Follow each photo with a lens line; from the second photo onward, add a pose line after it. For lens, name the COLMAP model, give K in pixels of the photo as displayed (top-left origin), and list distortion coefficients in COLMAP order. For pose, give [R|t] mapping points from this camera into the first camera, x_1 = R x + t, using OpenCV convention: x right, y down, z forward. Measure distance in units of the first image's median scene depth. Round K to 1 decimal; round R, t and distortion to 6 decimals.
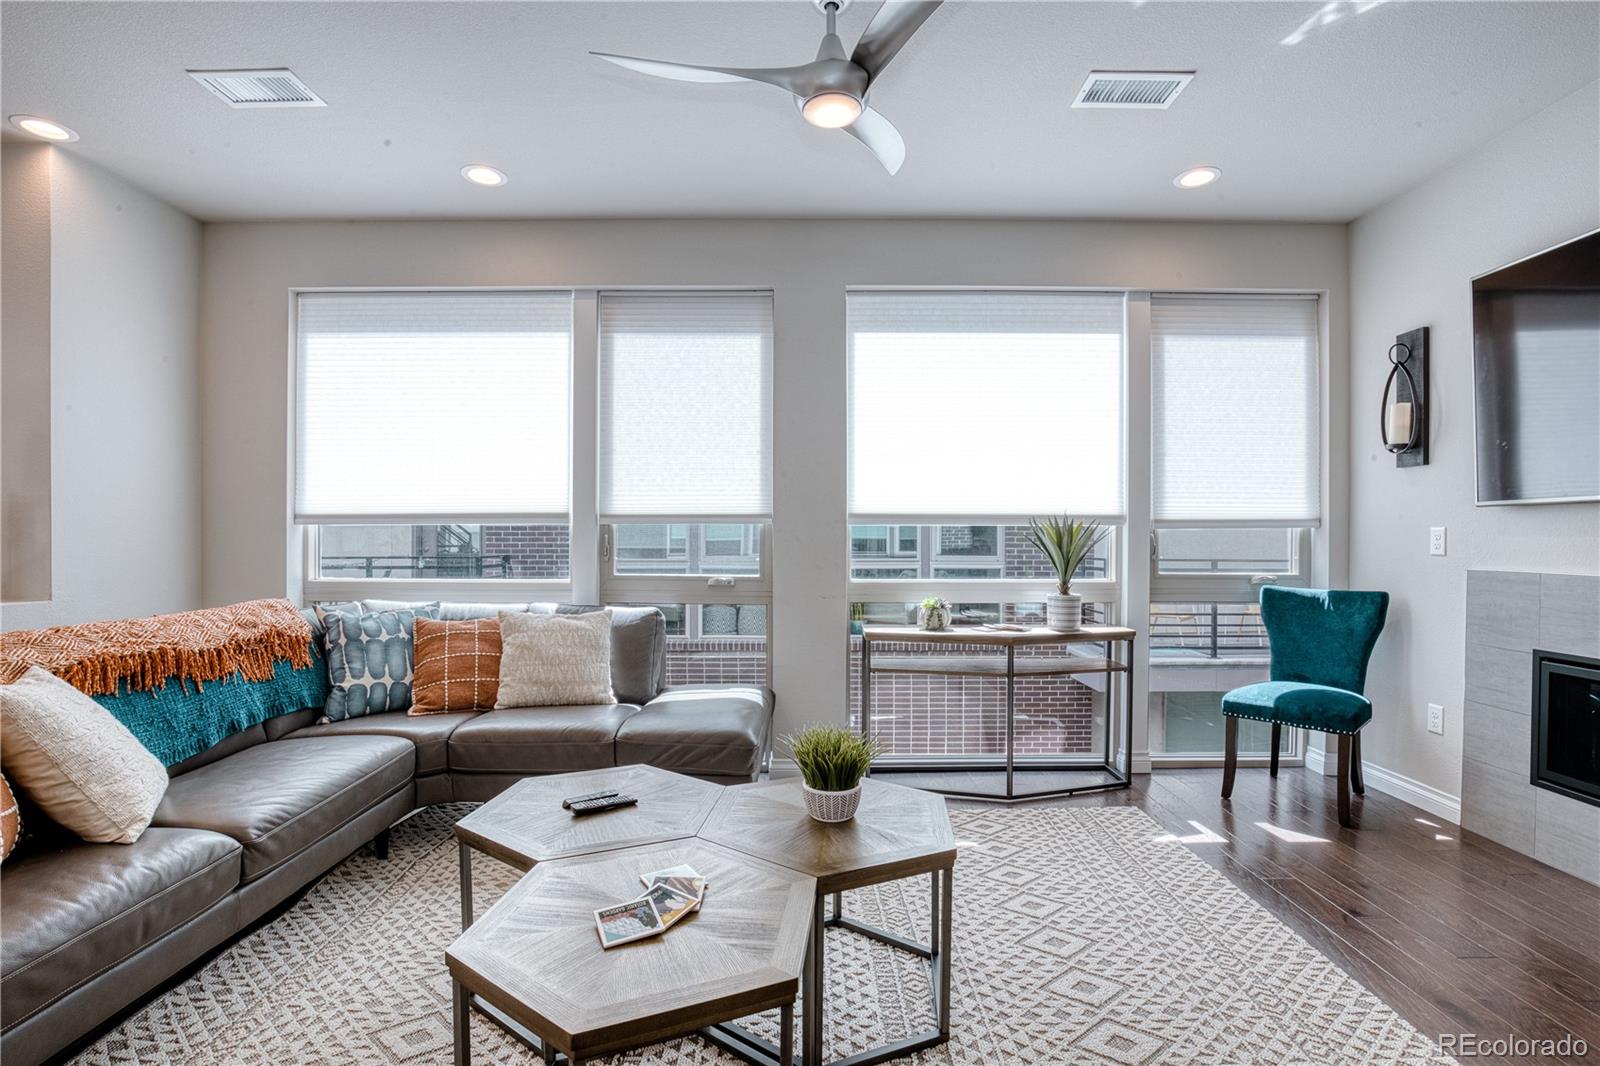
lens RADIAL K [[728.3, 0, 811.5], [0, 728.3, 542.1], [0, 0, 1]] dist [-0.042838, 0.009736]
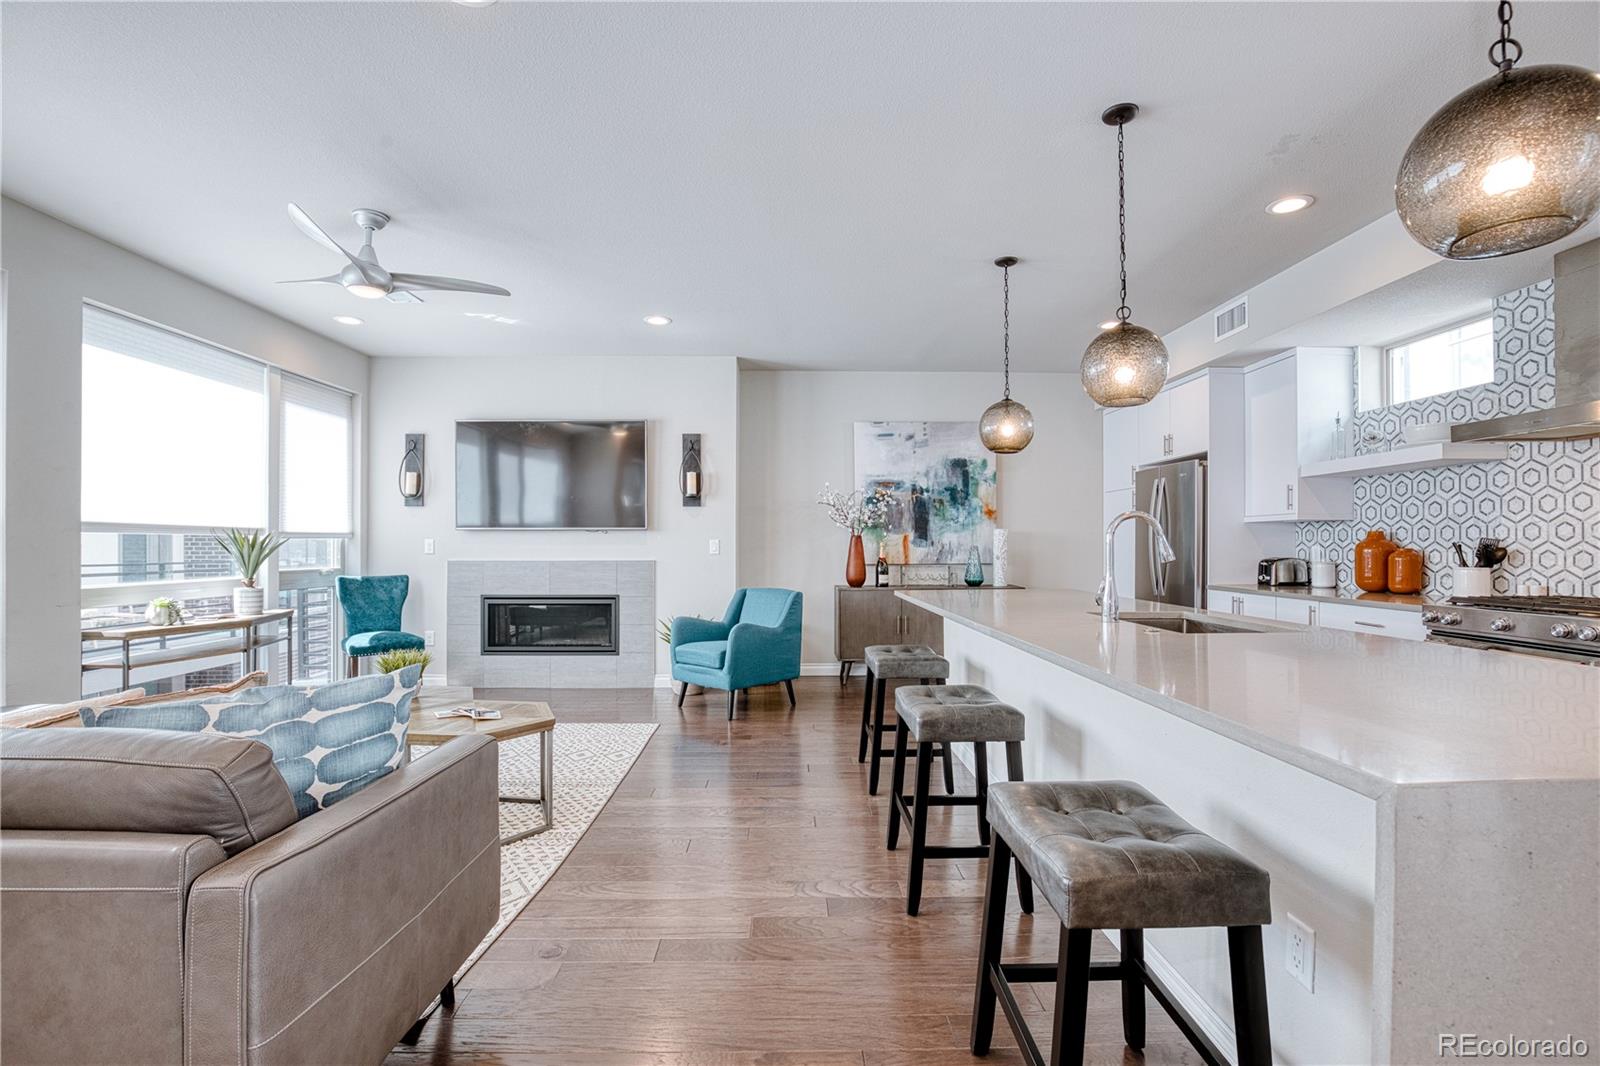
lens RADIAL K [[728.3, 0, 795.8], [0, 728.3, 543.5], [0, 0, 1]] dist [-0.042838, 0.009736]
pose [[-0.007469, 0.001046, 0.999972, -0.962464], [0.003016, 0.999995, -0.001023, -0.004852], [-0.999968, 0.003008, -0.007472, 0.011519]]
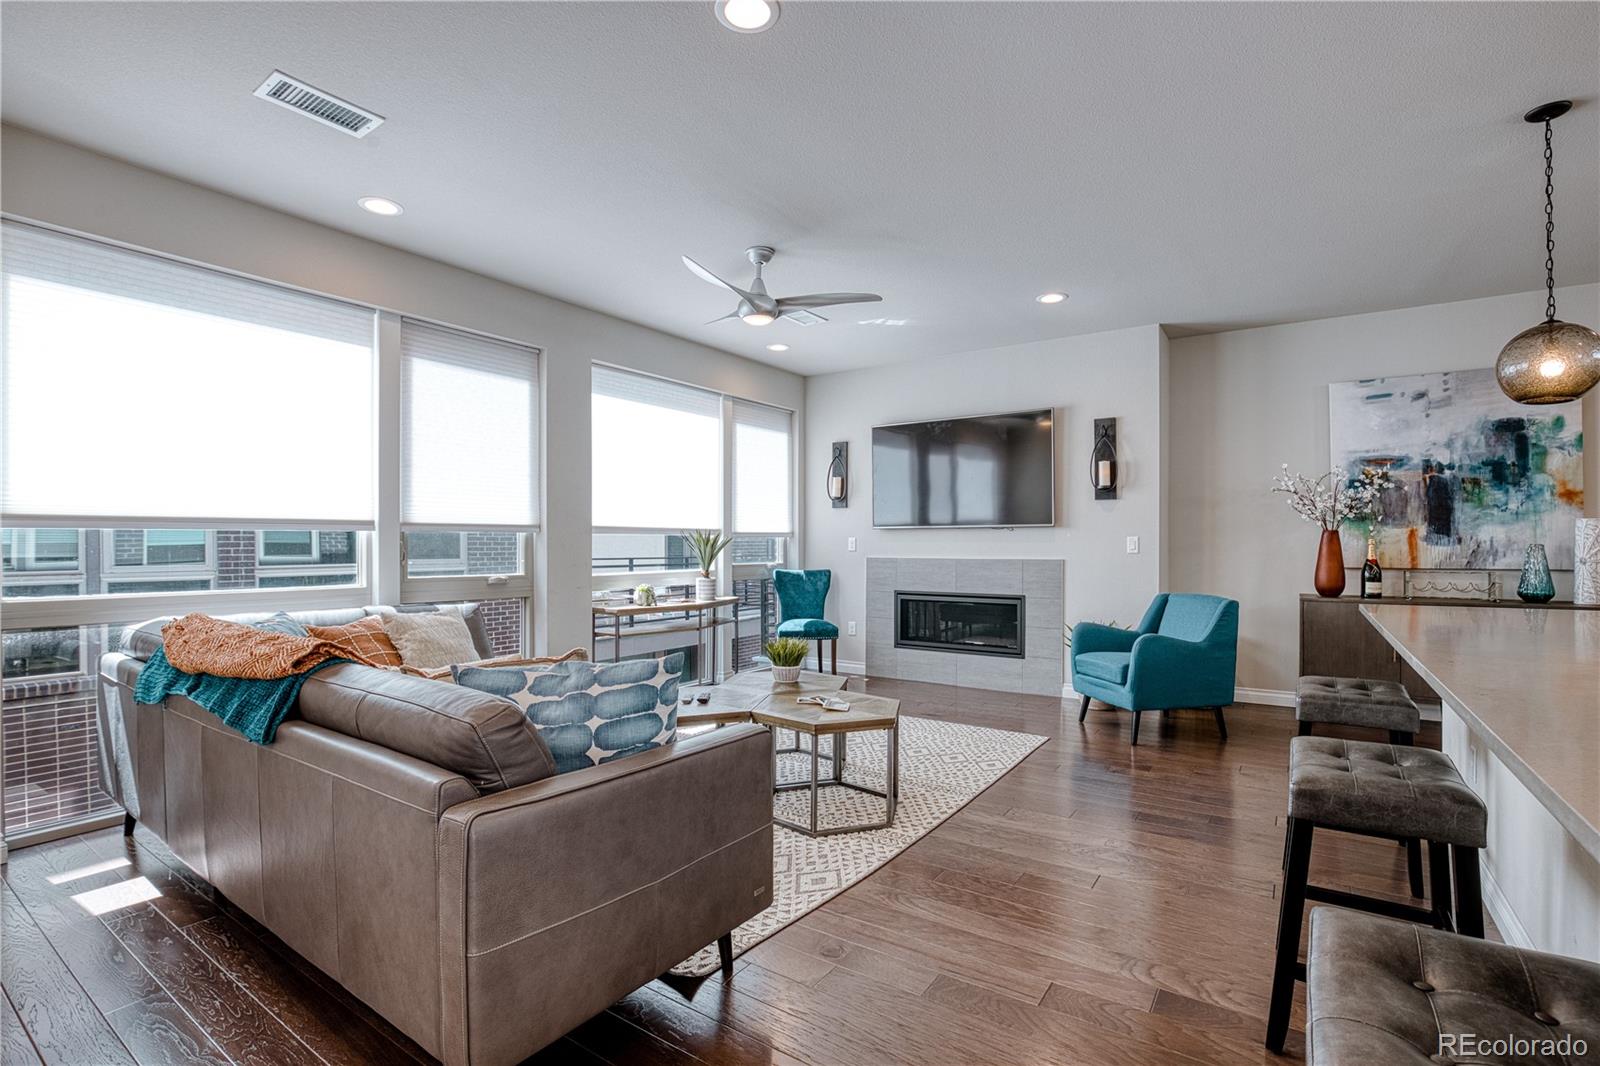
lens RADIAL K [[728.3, 0, 801.7], [0, 728.3, 546.8], [0, 0, 1]] dist [-0.042838, 0.009736]
pose [[0.573077, -0.006060, 0.819479, -0.866709], [0.004204, 0.999981, 0.004455, -0.004604], [-0.819490, 0.000892, 0.573092, -0.109978]]
